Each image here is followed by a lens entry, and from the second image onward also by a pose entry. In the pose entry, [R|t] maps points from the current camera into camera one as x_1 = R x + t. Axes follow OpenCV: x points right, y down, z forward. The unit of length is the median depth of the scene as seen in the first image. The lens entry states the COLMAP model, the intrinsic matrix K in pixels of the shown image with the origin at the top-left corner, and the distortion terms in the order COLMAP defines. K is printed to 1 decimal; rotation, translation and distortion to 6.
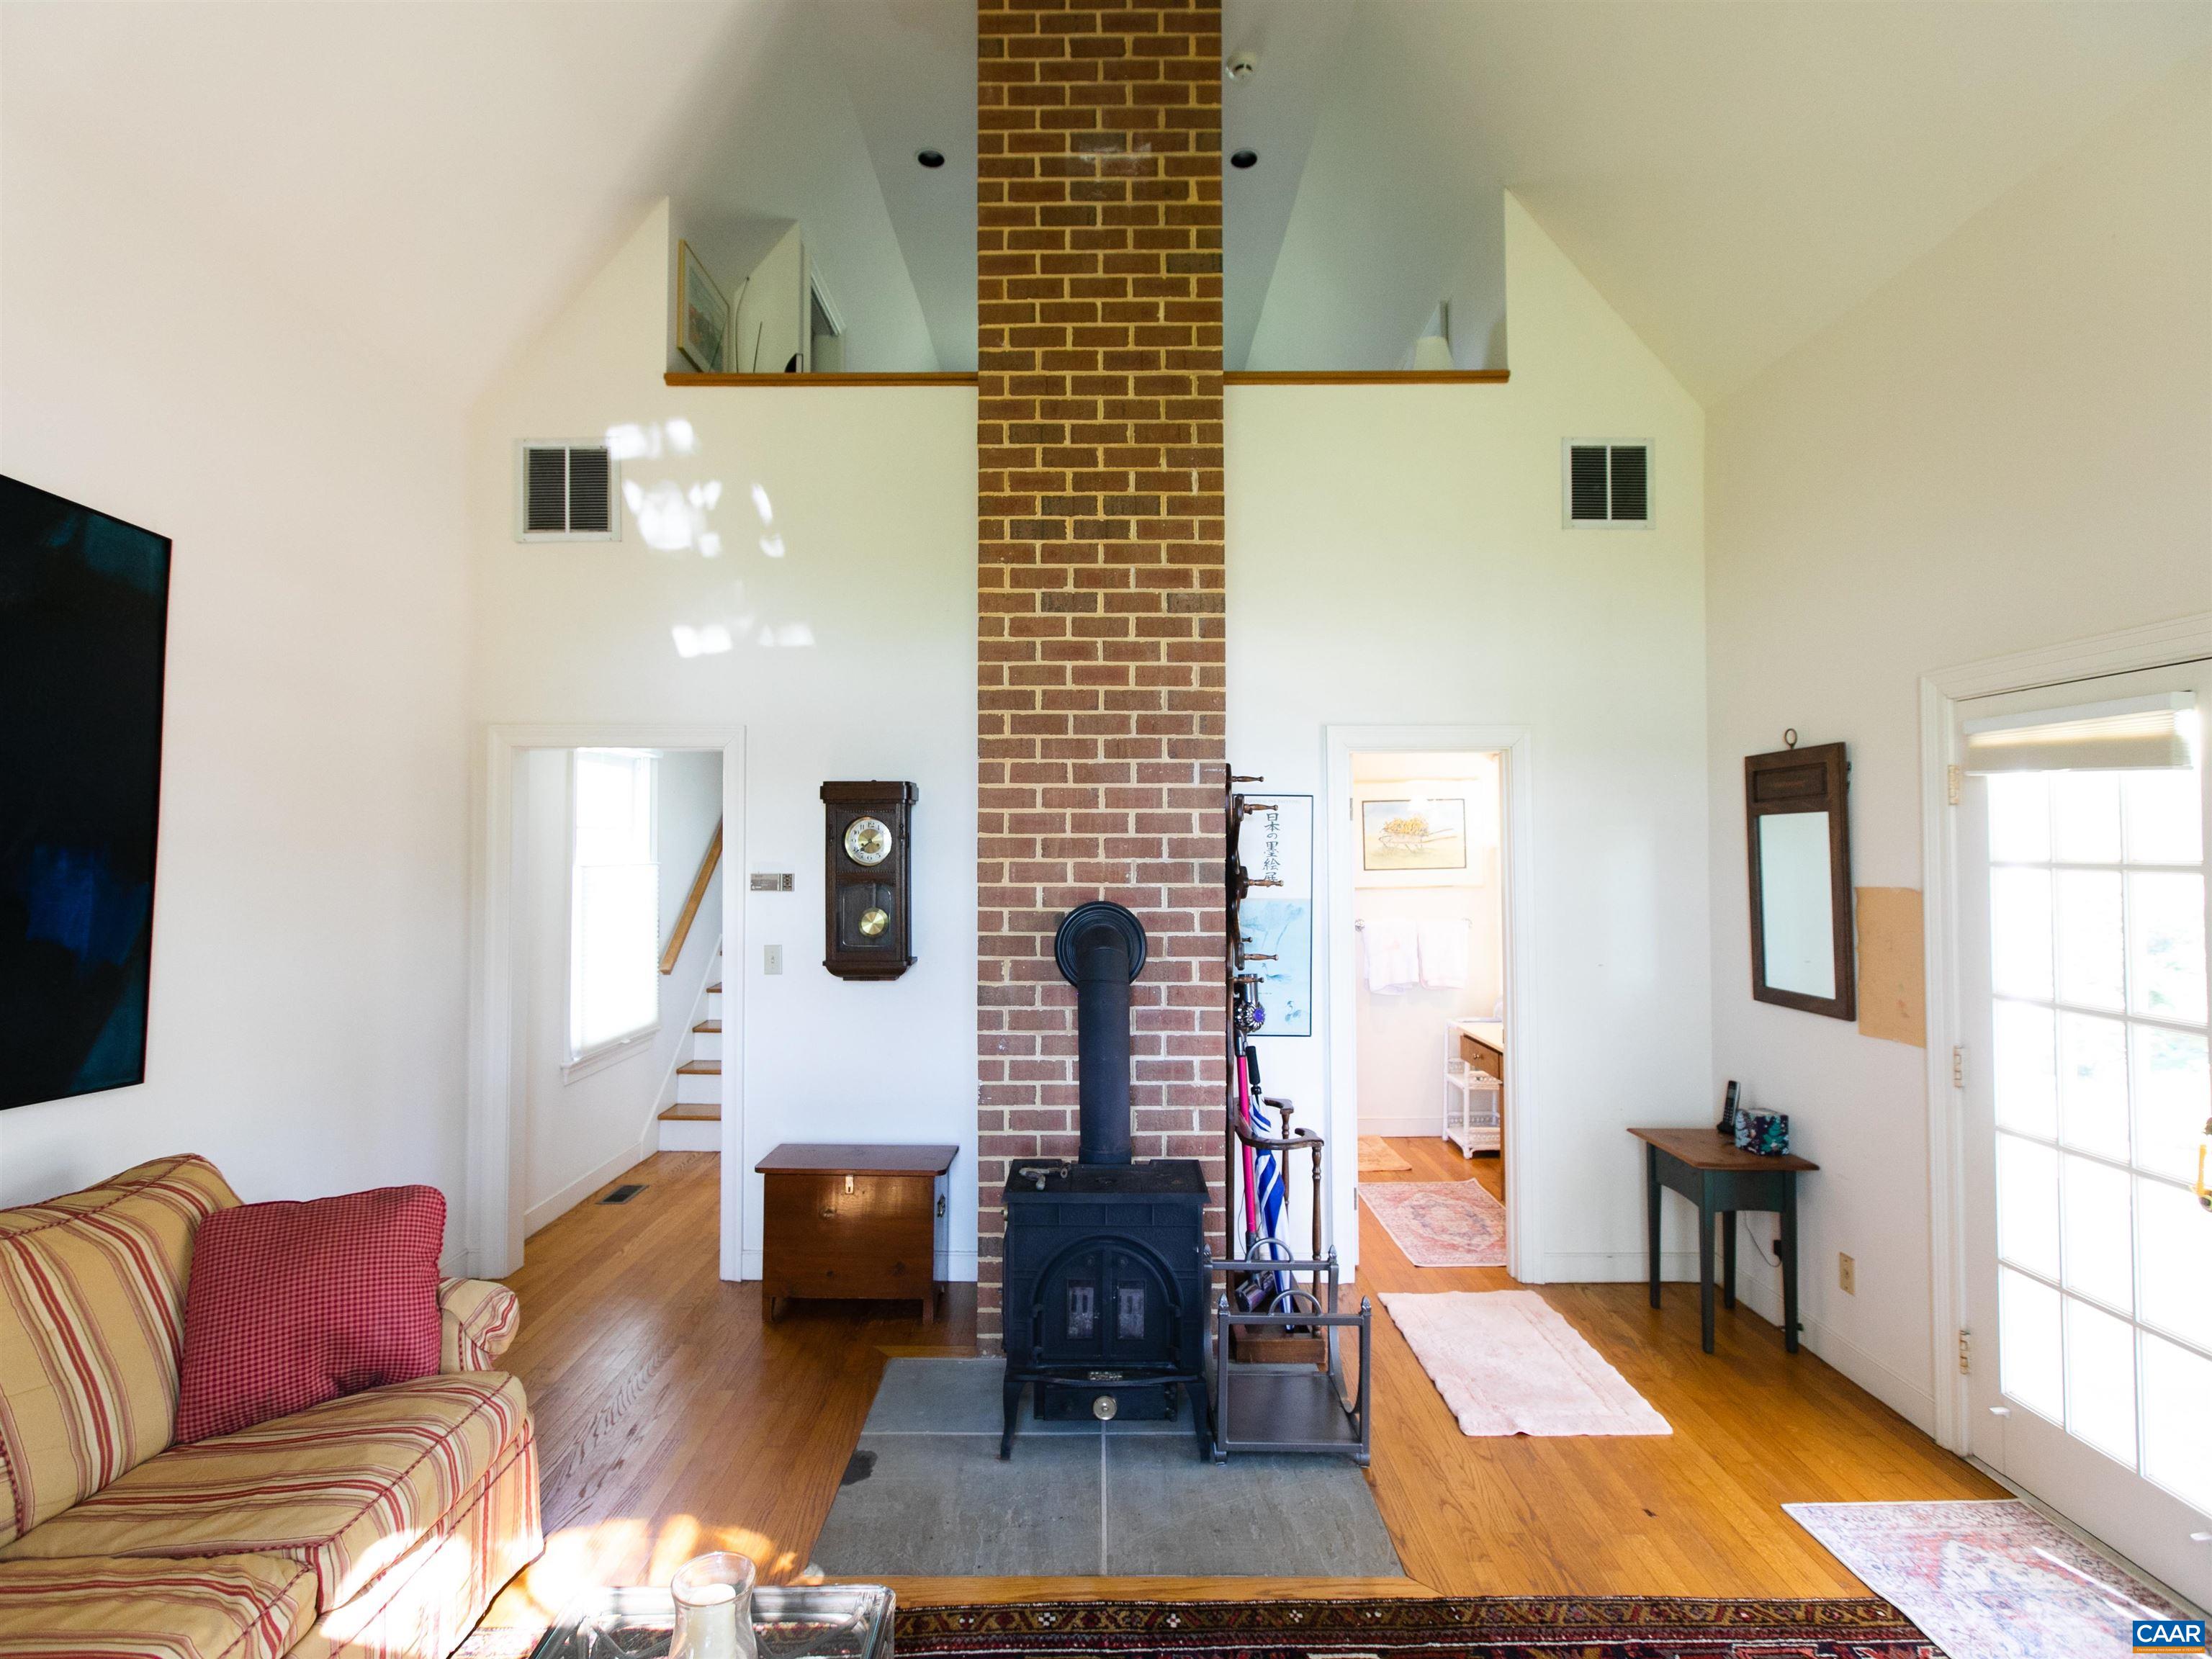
lens RADIAL K [[1106.1, 0, 1106.0], [0, 1106.1, 829.5], [0, 0, 1]] dist [-0.000059, -0.001900]
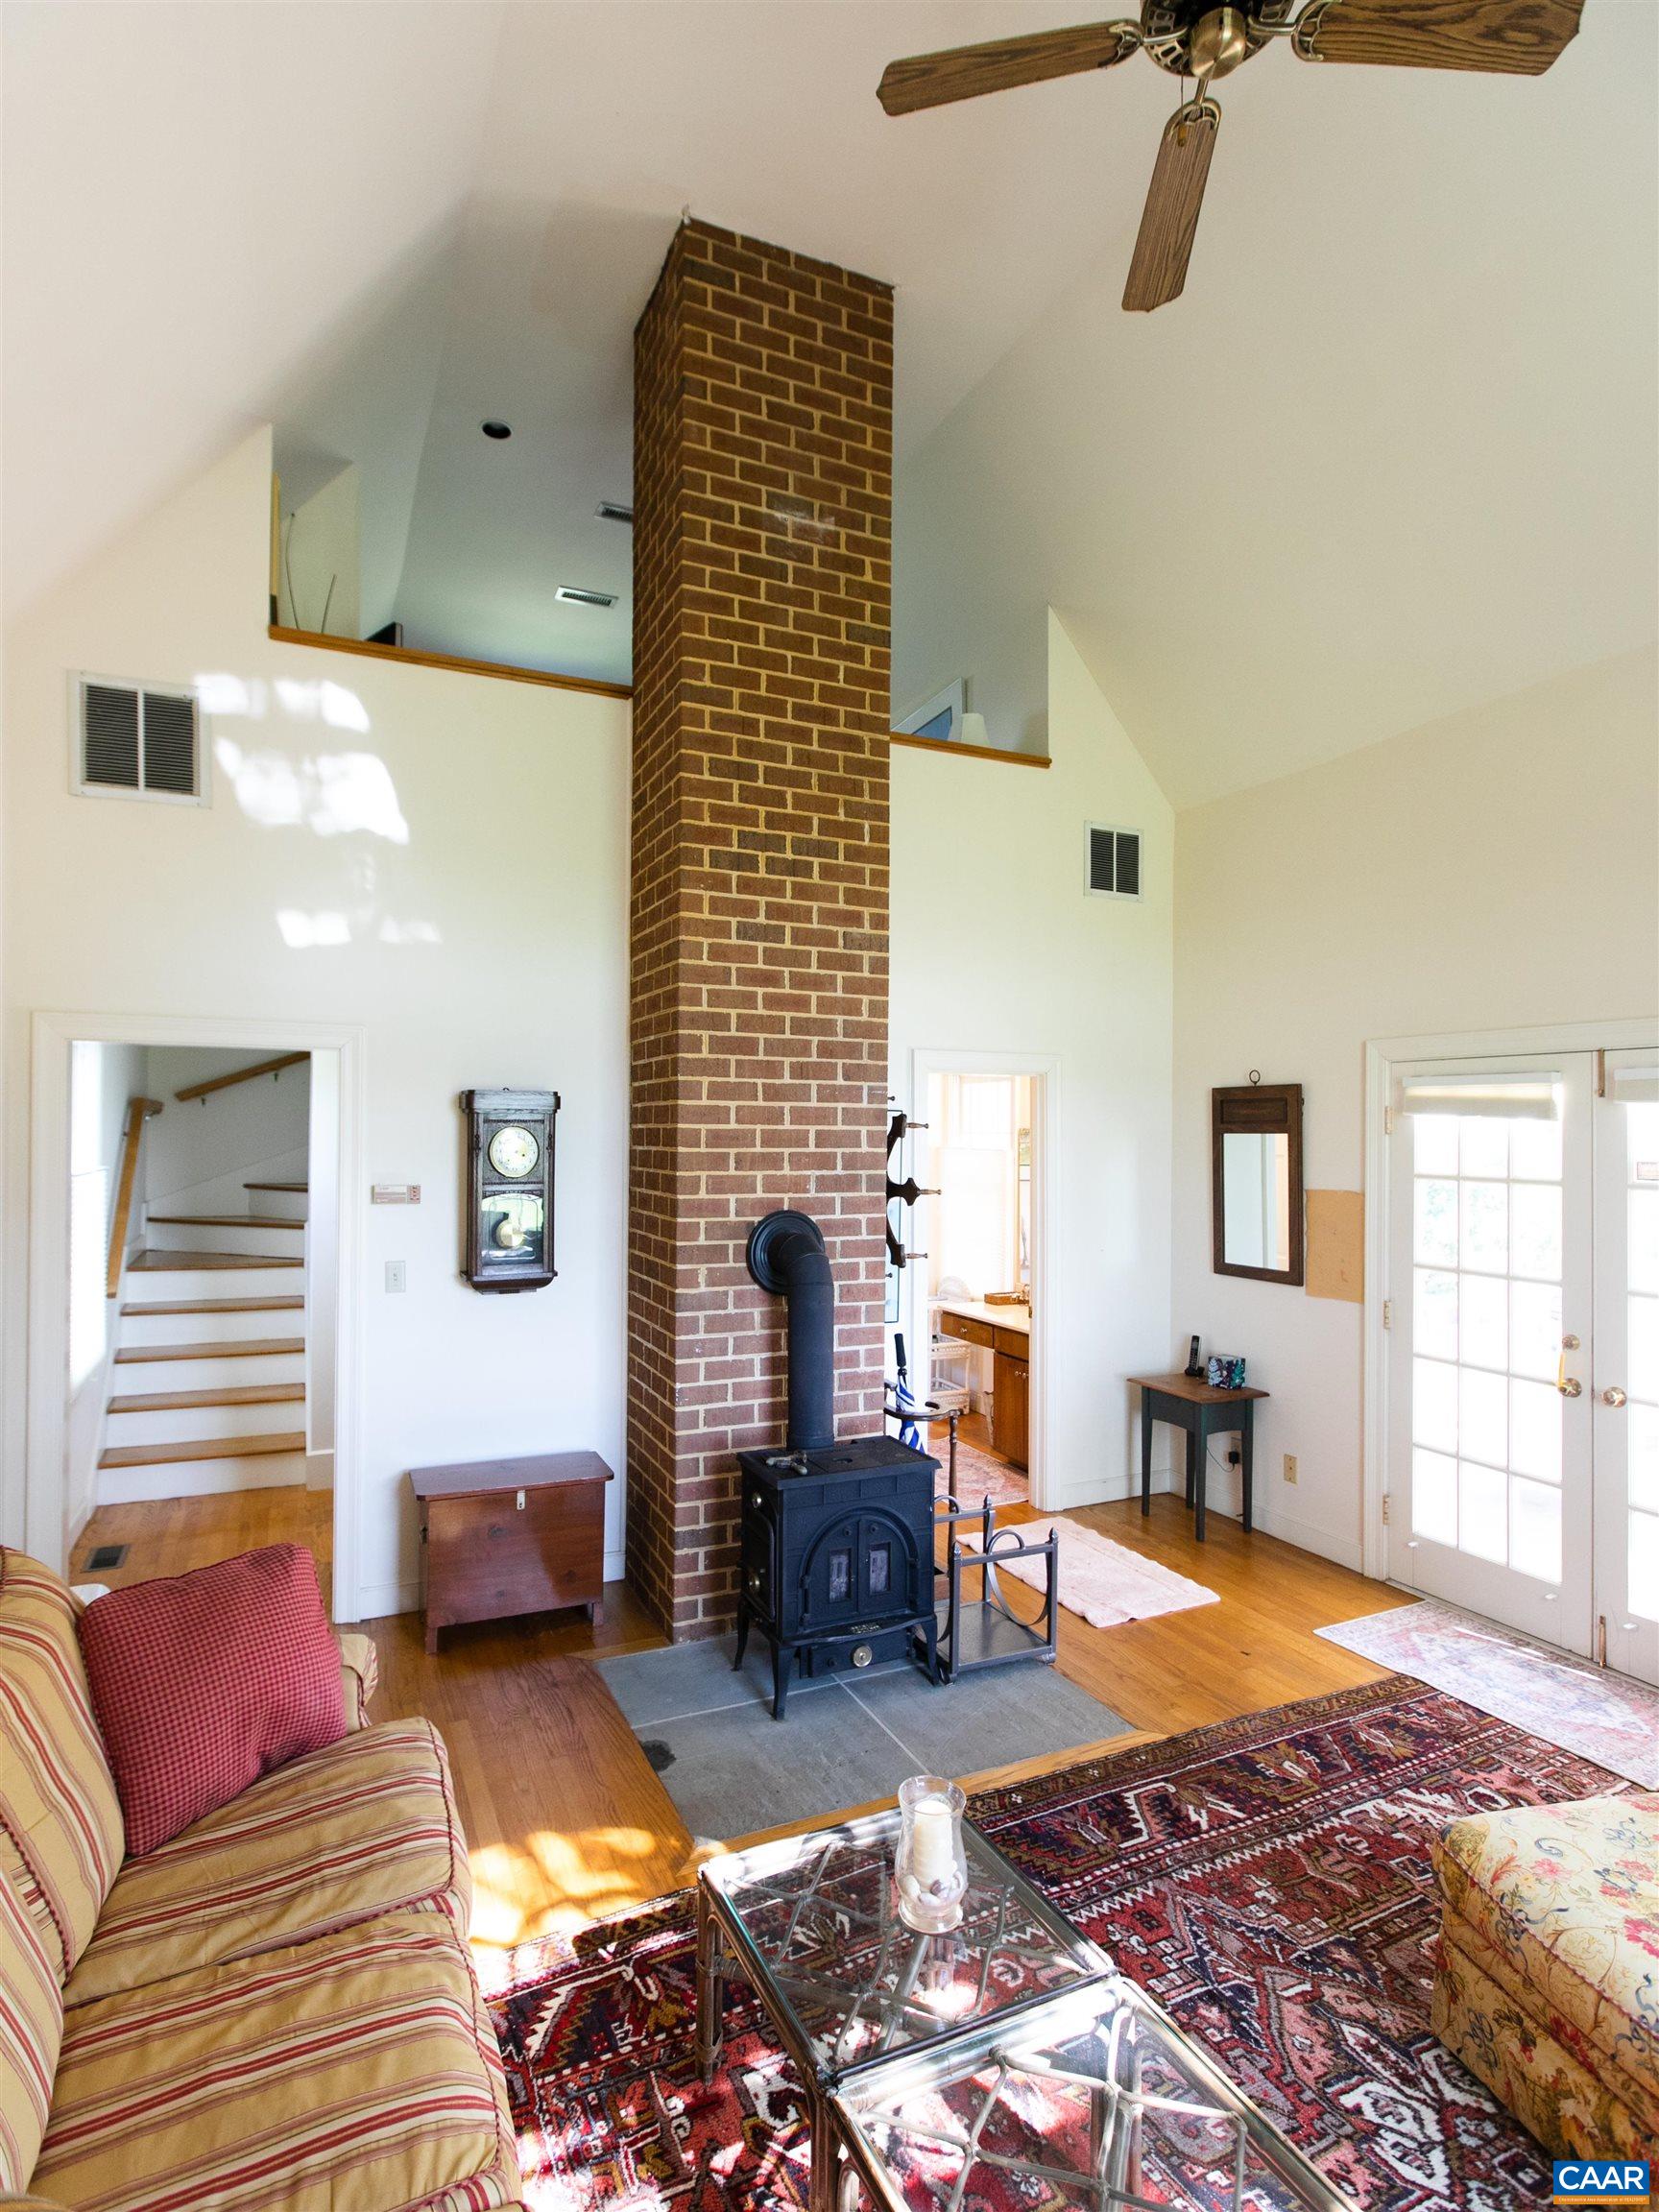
lens RADIAL K [[1134.0, 0, 827.6], [0, 1134.0, 1134.4], [0, 0, 1]] dist [-0.002359, 0.000109]
pose [[0.907551, 0.006677, 0.419890, -0.435322], [-0.016006, 0.999697, 0.018699, -0.031319], [-0.419638, -0.023691, 0.907382, -0.029150]]
